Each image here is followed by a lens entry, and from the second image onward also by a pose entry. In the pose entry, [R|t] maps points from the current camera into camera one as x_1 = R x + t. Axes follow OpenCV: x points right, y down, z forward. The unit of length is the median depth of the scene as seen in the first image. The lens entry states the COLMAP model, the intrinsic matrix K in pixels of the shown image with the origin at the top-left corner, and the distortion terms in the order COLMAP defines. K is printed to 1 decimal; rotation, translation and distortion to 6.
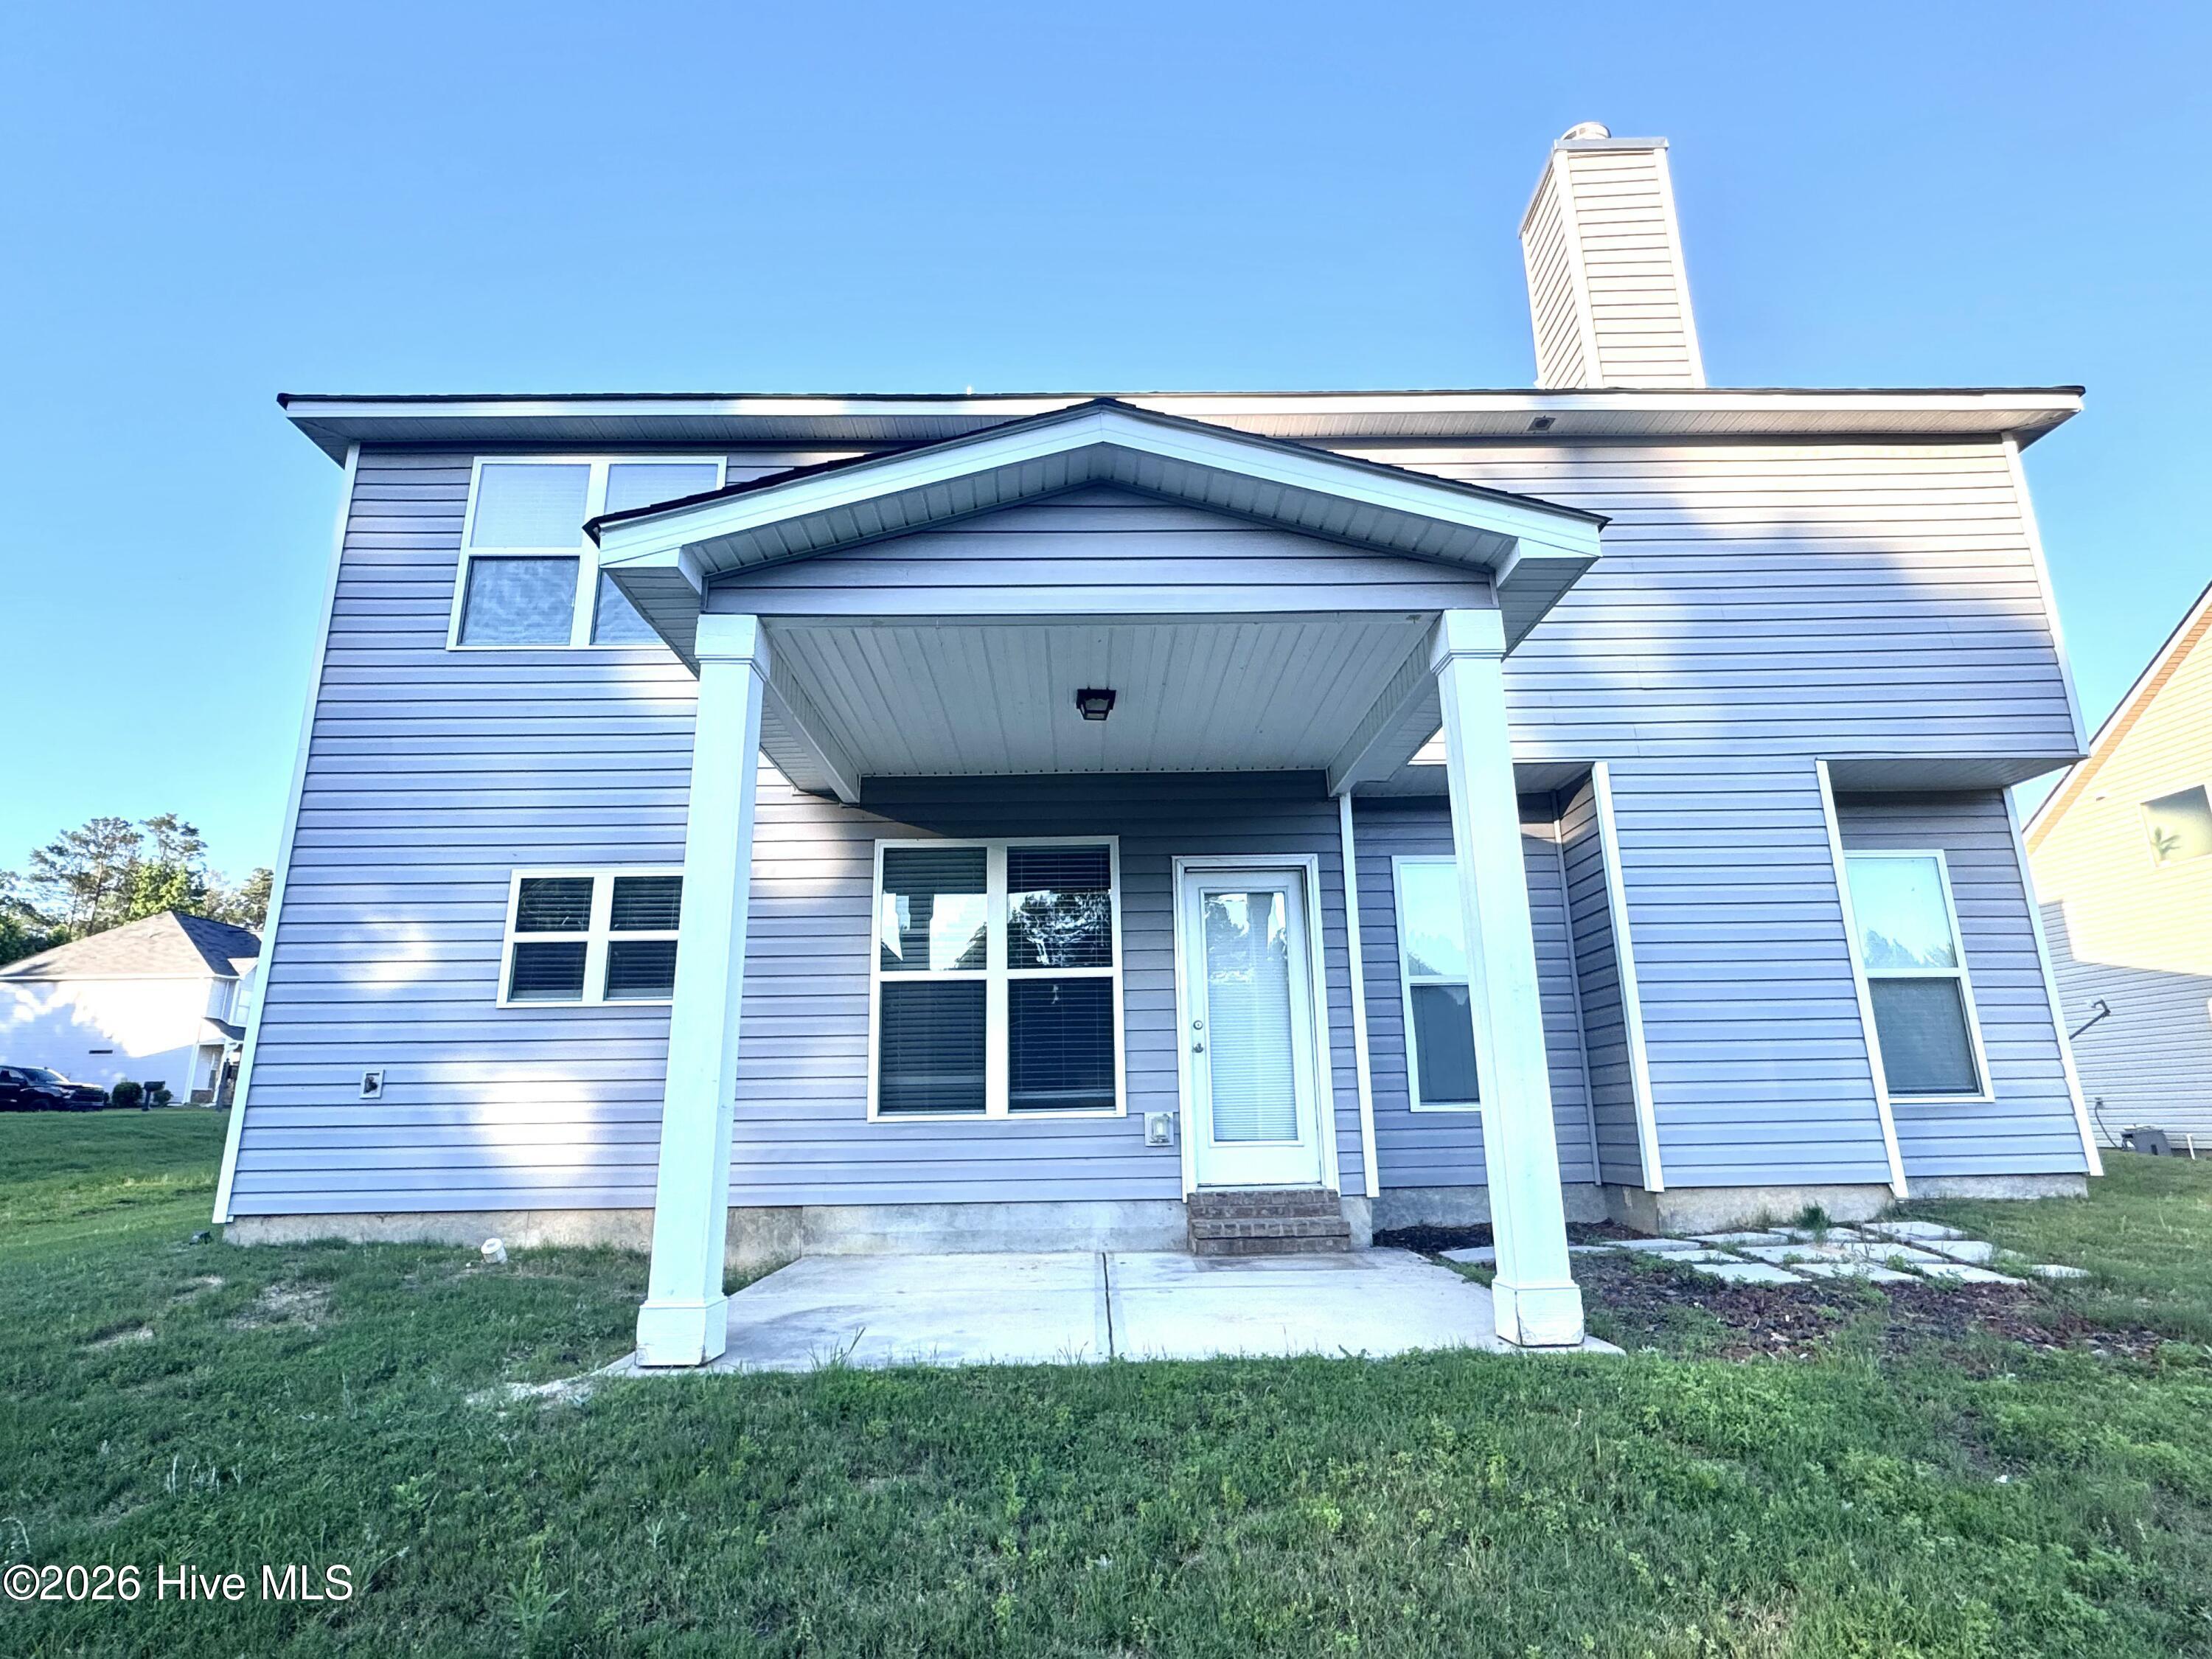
lens RADIAL K [[1092.7, 0, 1106.0], [0, 1092.7, 829.5], [0, 0, 1]] dist [-0.004309, -0.001193]
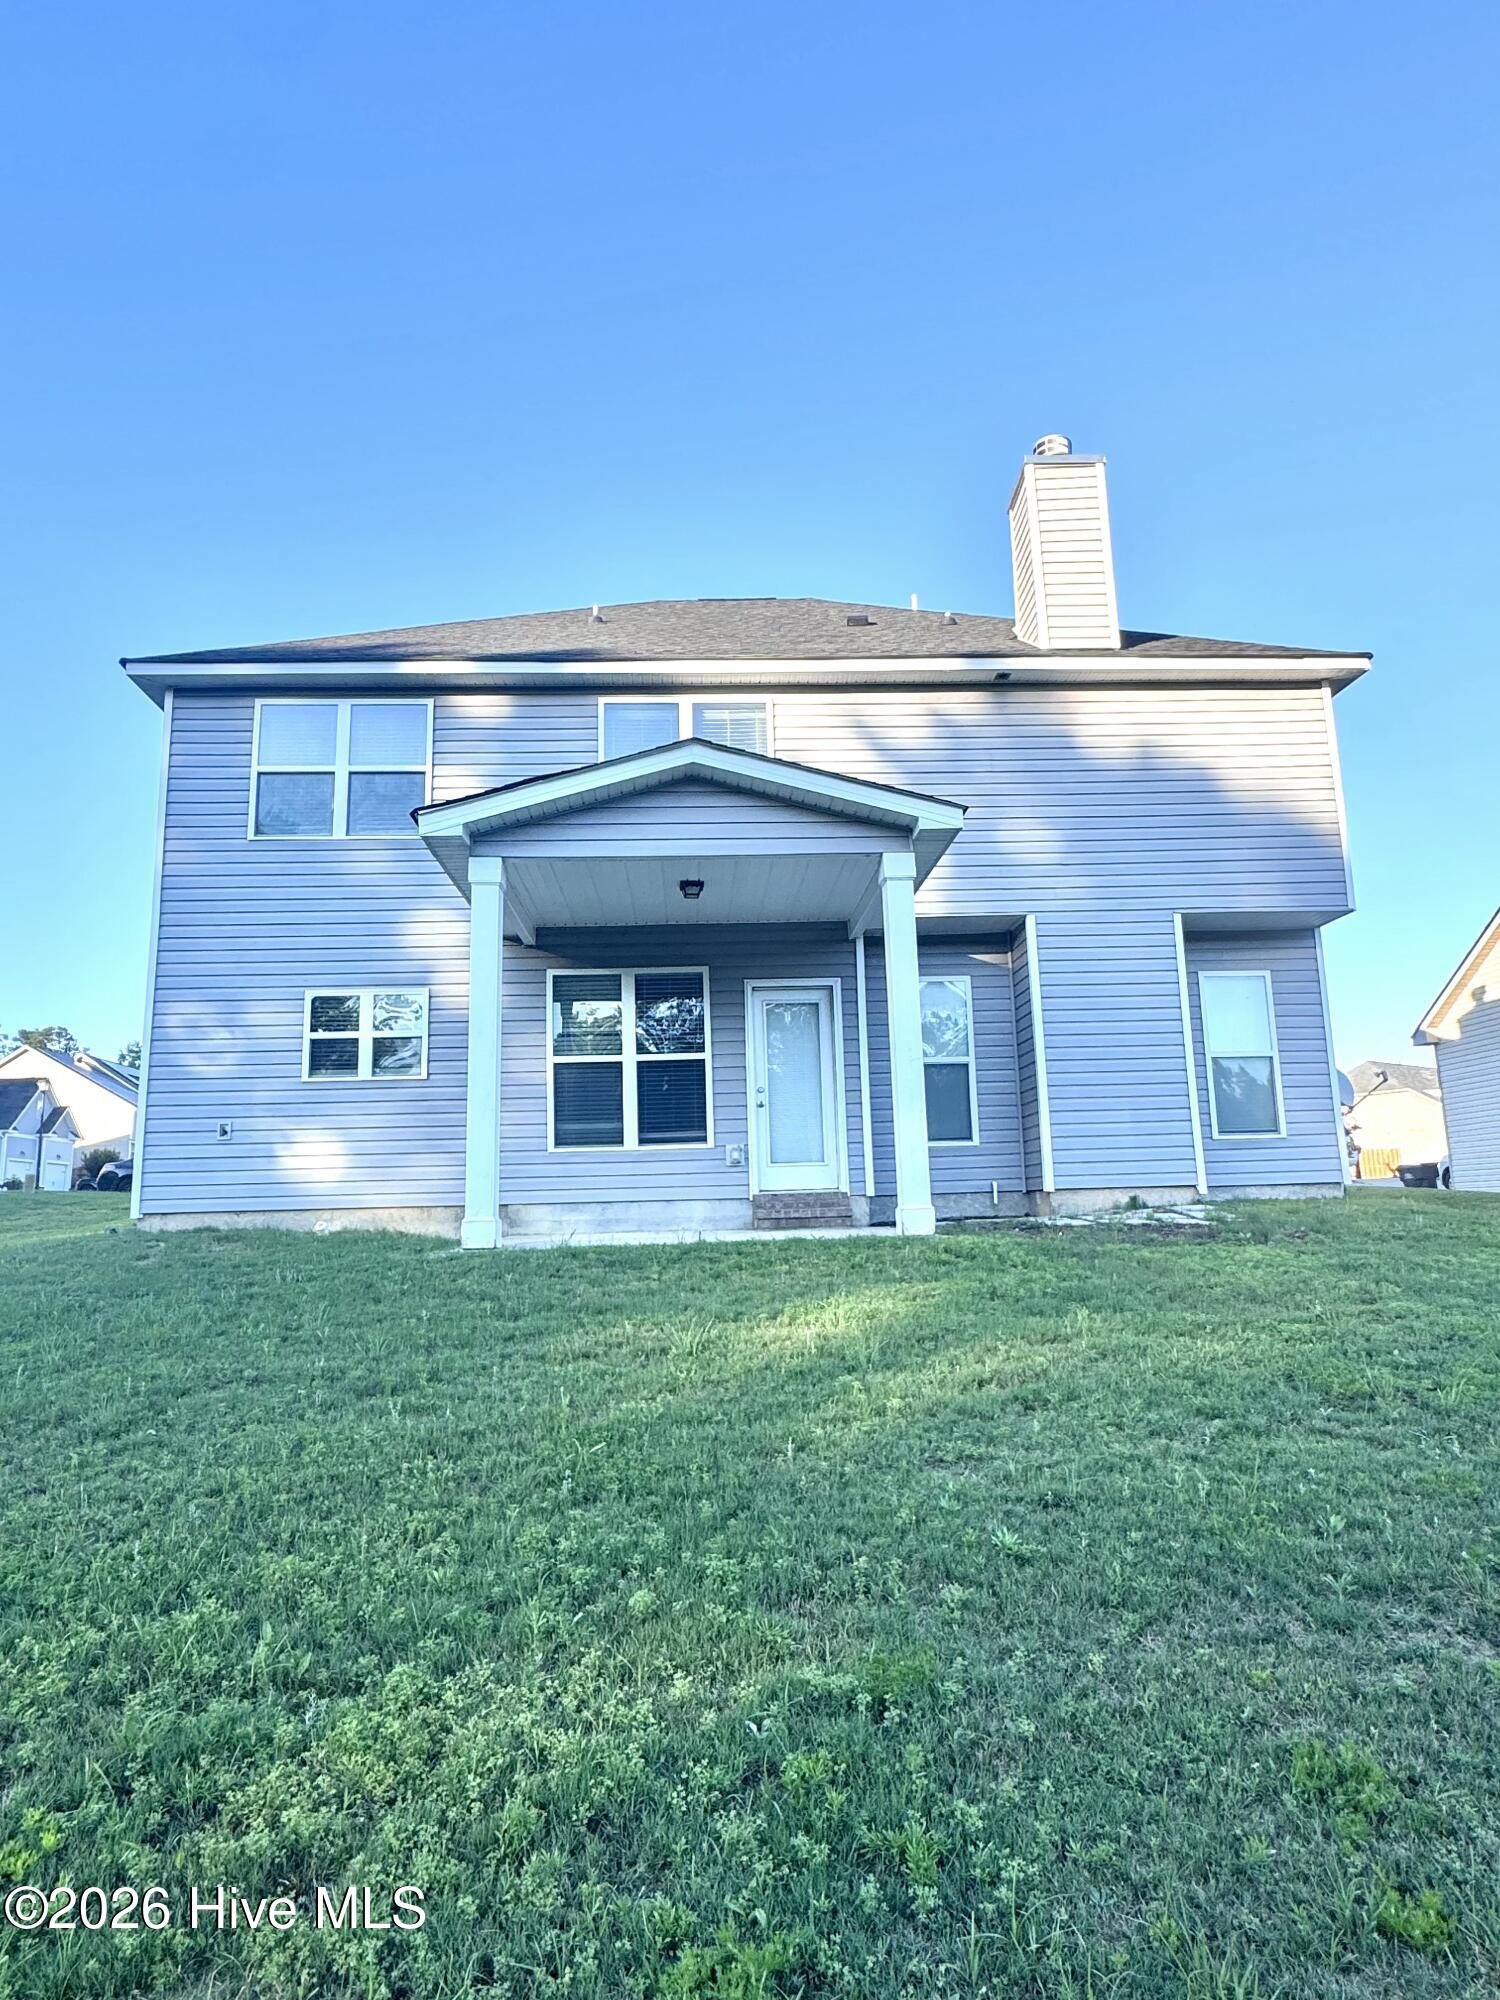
lens RADIAL K [[1176.5, 0, 750.0], [0, 1176.5, 1000.0], [0, 0, 1]] dist [-0.000157, 0.000343]
pose [[0.999560, -0.004680, 0.029280, 0.021332], [0.002457, 0.997141, 0.075522, -0.072309], [-0.029549, -0.075417, 0.996714, -0.641920]]
